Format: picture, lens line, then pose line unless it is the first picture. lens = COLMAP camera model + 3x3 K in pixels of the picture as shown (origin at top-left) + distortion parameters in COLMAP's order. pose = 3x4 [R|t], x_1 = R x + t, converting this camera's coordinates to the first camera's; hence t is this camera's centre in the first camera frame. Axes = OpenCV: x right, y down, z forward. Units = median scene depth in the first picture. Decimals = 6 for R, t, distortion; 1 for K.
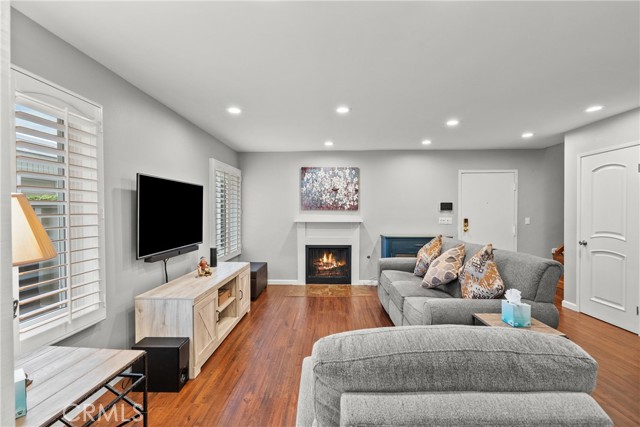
lens RADIAL K [[297.3, 0, 318.5], [0, 297.3, 214.2], [0, 0, 1]] dist [0.002717, 0.000267]
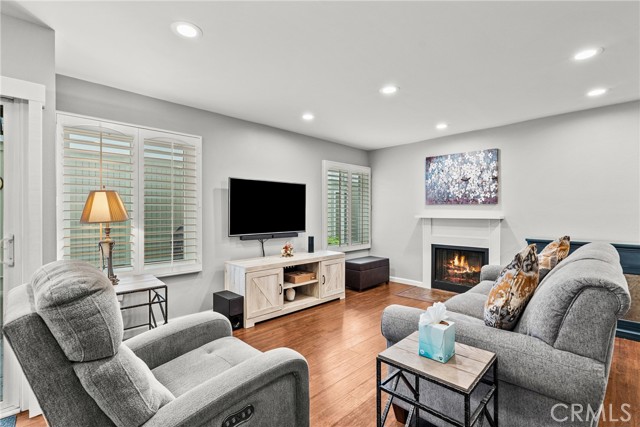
lens RADIAL K [[297.3, 0, 316.0], [0, 297.3, 211.9], [0, 0, 1]] dist [0.002717, 0.000267]
pose [[0.716578, -0.001825, -0.697505, 0.335623], [-0.009073, 0.999888, -0.011937, 0.021454], [0.697448, 0.014883, 0.716481, 0.119668]]
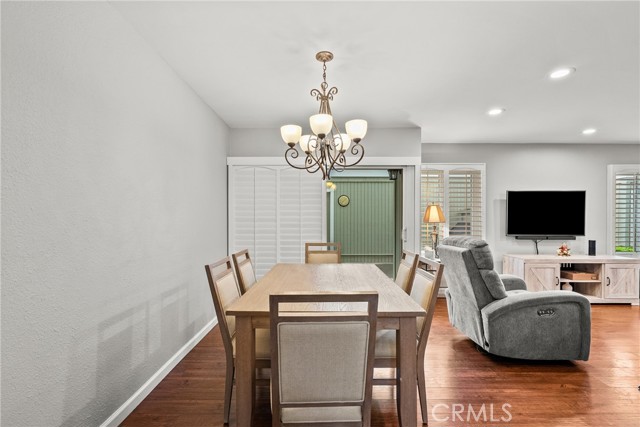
lens RADIAL K [[297.3, 0, 316.3], [0, 297.3, 221.4], [0, 0, 1]] dist [0.002717, 0.000267]
pose [[0.036600, 0.008596, -0.999293, 0.592307], [-0.013887, 0.999871, 0.008092, 0.028696], [0.999234, 0.013581, 0.036714, -0.137335]]
